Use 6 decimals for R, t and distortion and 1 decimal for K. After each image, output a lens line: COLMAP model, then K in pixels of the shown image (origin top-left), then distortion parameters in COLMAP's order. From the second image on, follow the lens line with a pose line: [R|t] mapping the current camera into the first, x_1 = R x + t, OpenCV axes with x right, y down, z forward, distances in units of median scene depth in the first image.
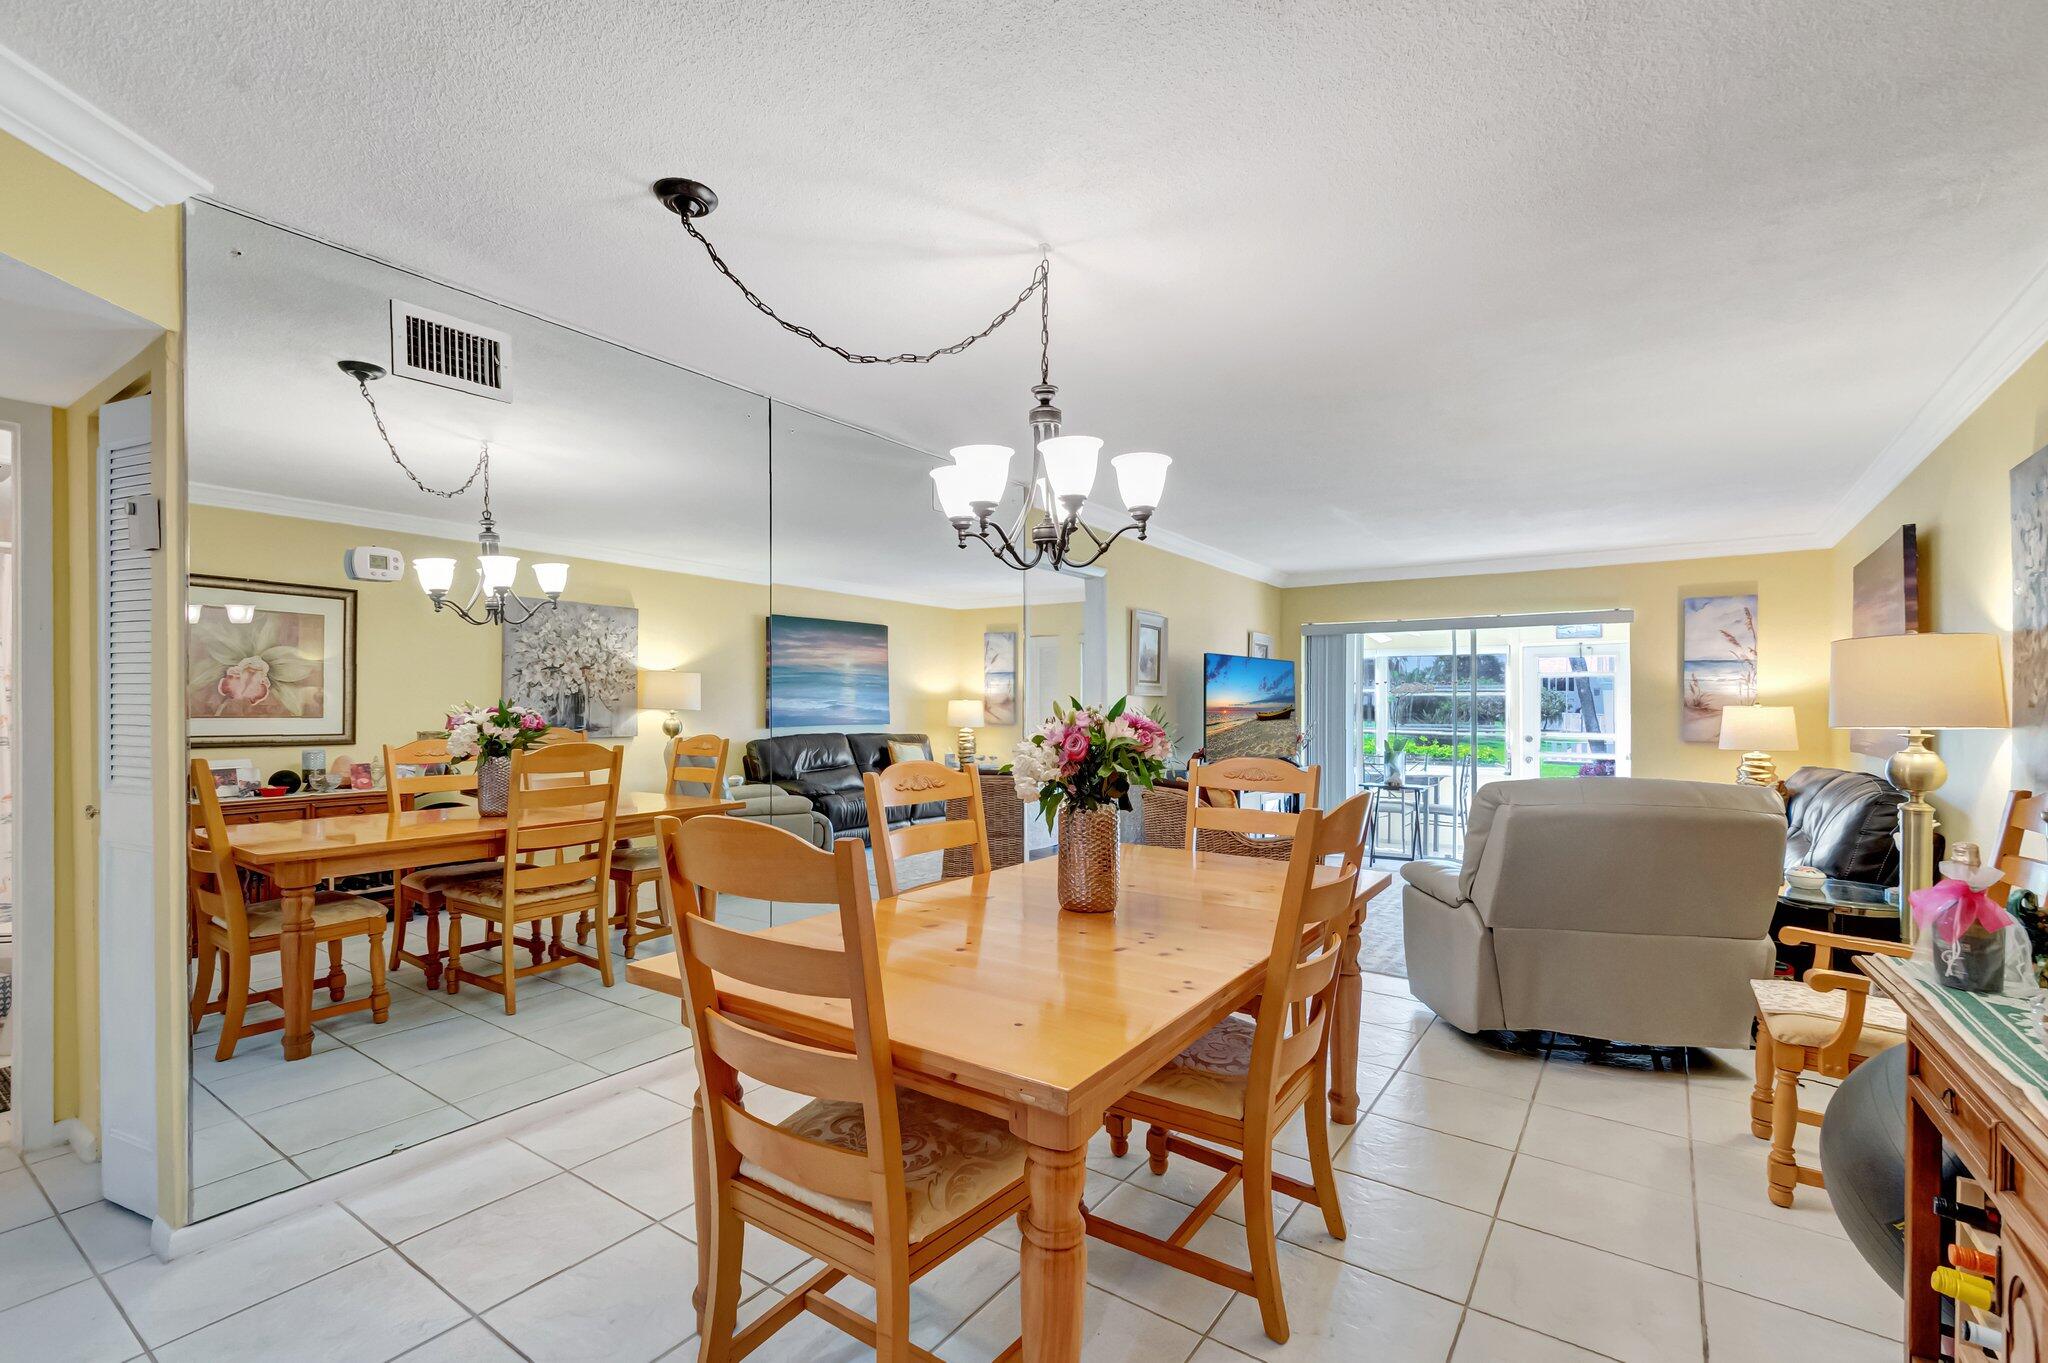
lens RADIAL K [[910.5, 0, 1027.3], [0, 910.5, 692.8], [0, 0, 1]] dist [0.009575, -0.004967]
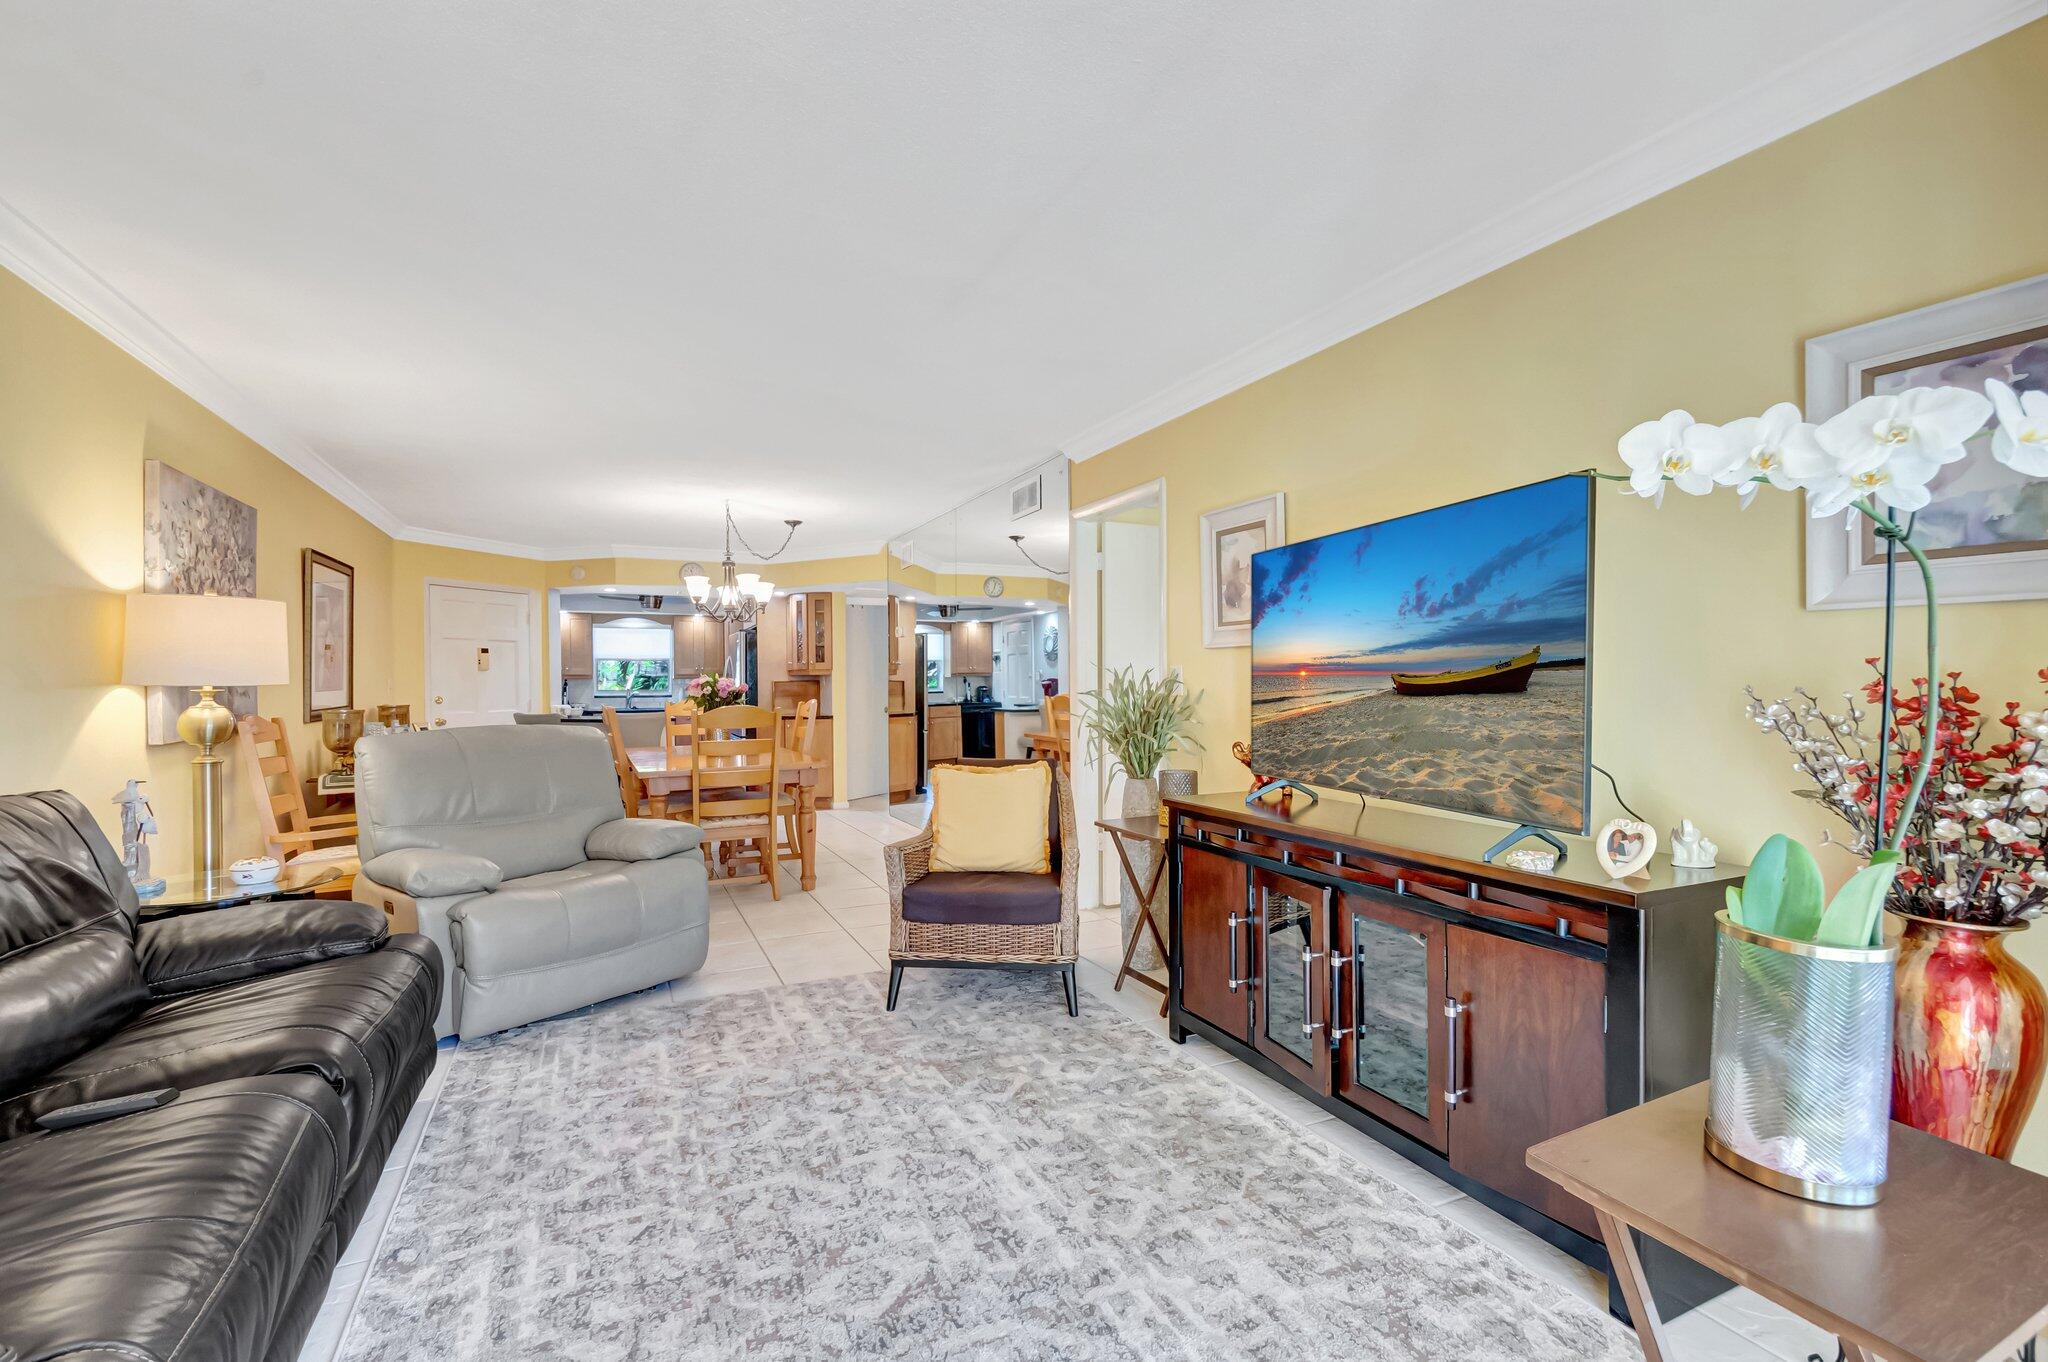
lens RADIAL K [[910.5, 0, 1040.3], [0, 910.5, 691.1], [0, 0, 1]] dist [0.009575, -0.004967]
pose [[-0.494309, 0.003298, -0.869280, 0.663102], [0.013392, 0.999903, -0.003822, 0.029841], [0.869183, -0.013531, -0.494306, 1.105070]]
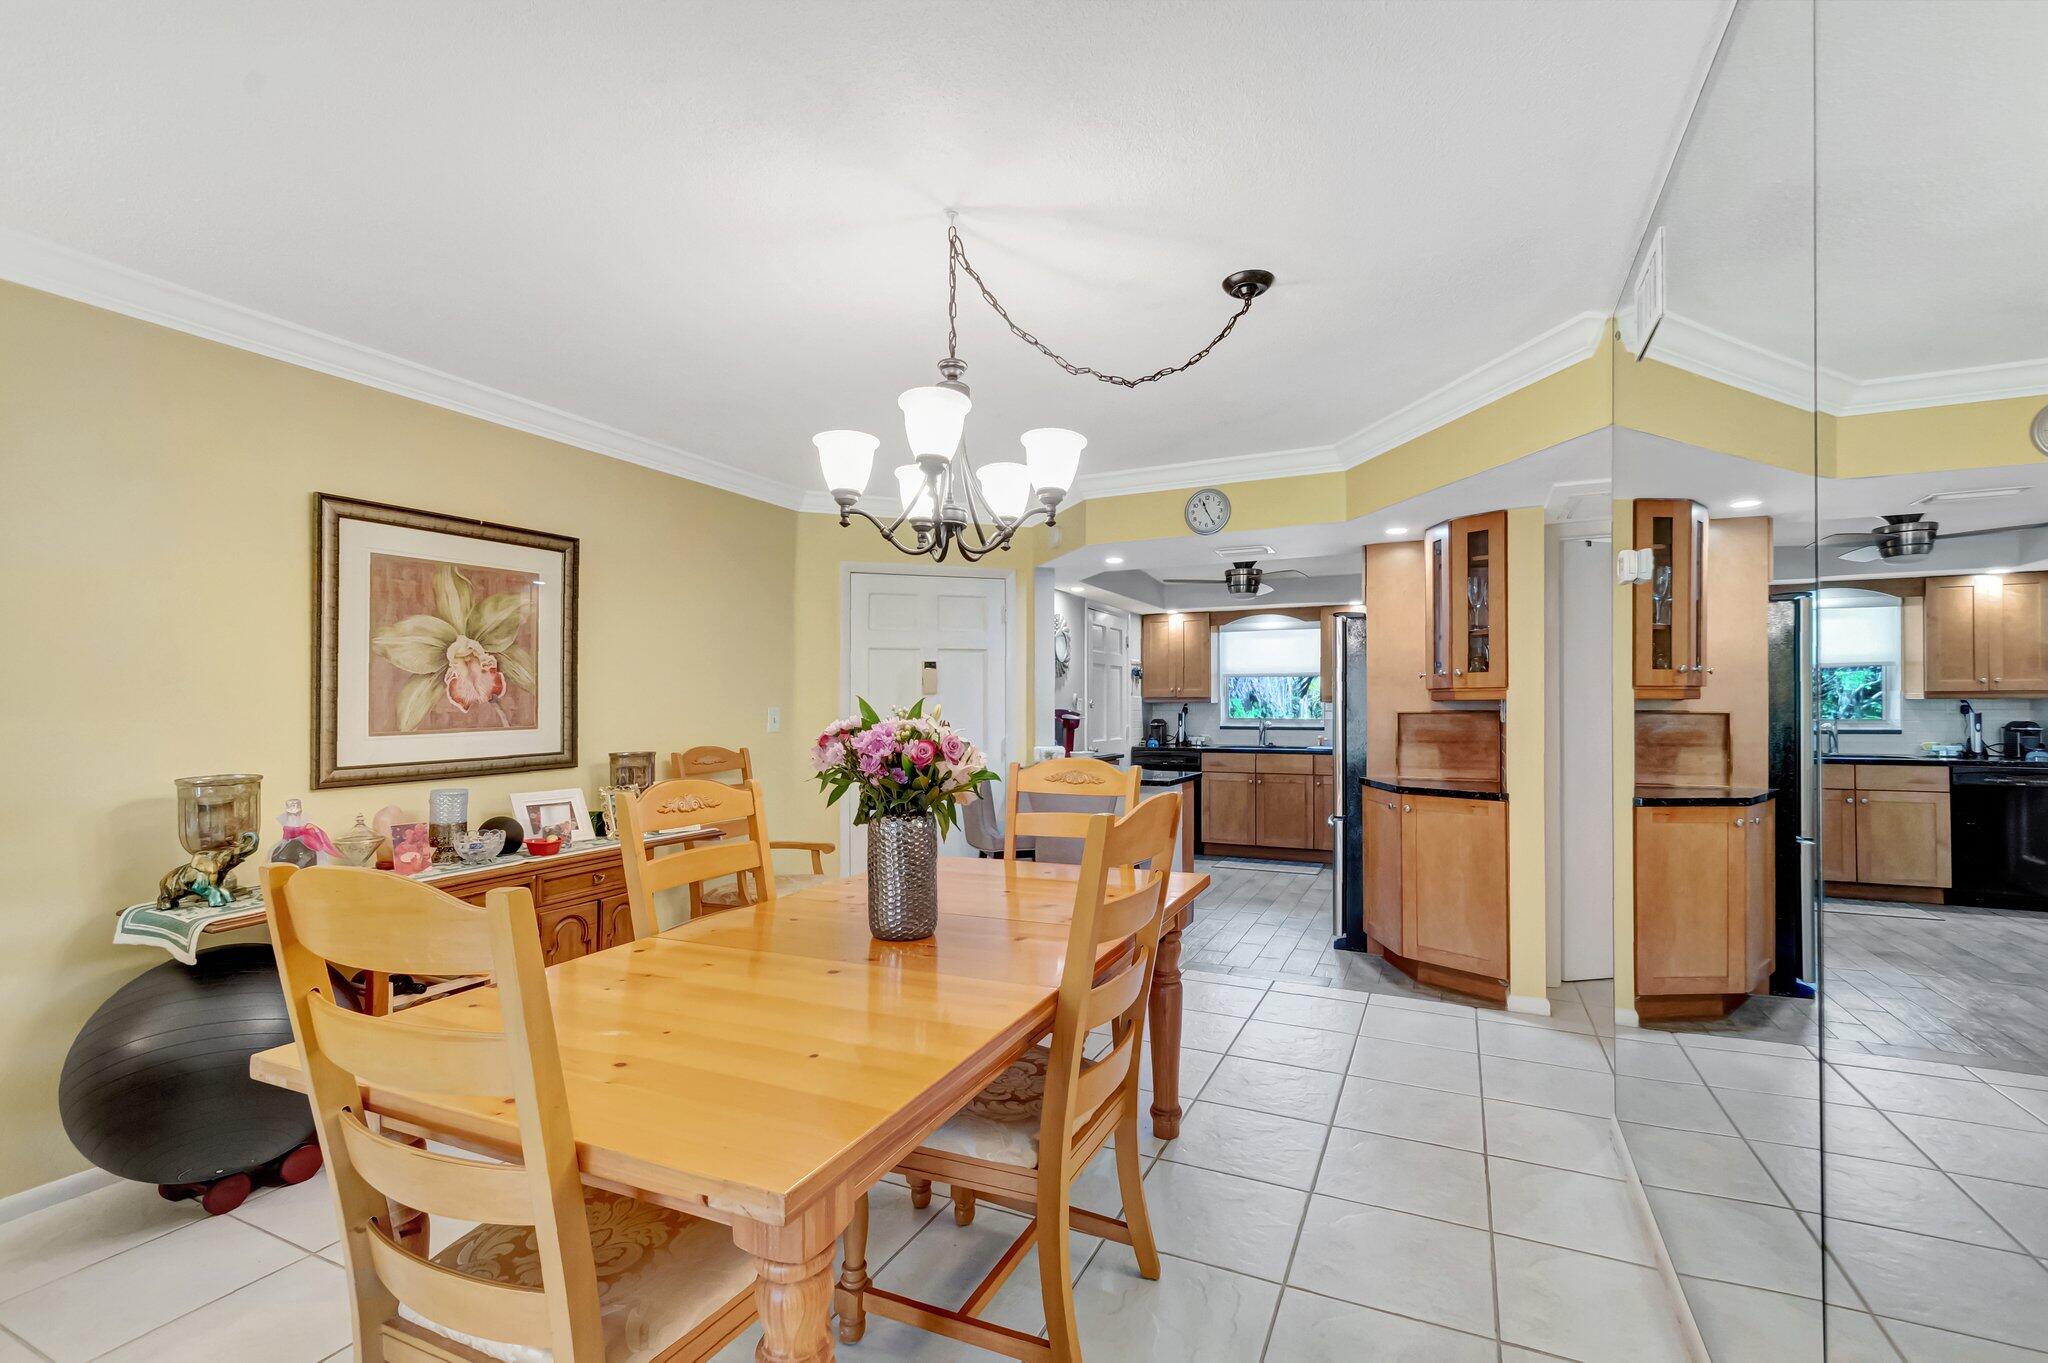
lens RADIAL K [[910.5, 0, 1021.9], [0, 910.5, 702.9], [0, 0, 1]] dist [0.009575, -0.004967]
pose [[-0.987596, -0.005379, -0.156924, 0.026602], [-0.003162, 0.999892, -0.014374, 0.006982], [0.156984, -0.013699, -0.987506, 0.690847]]
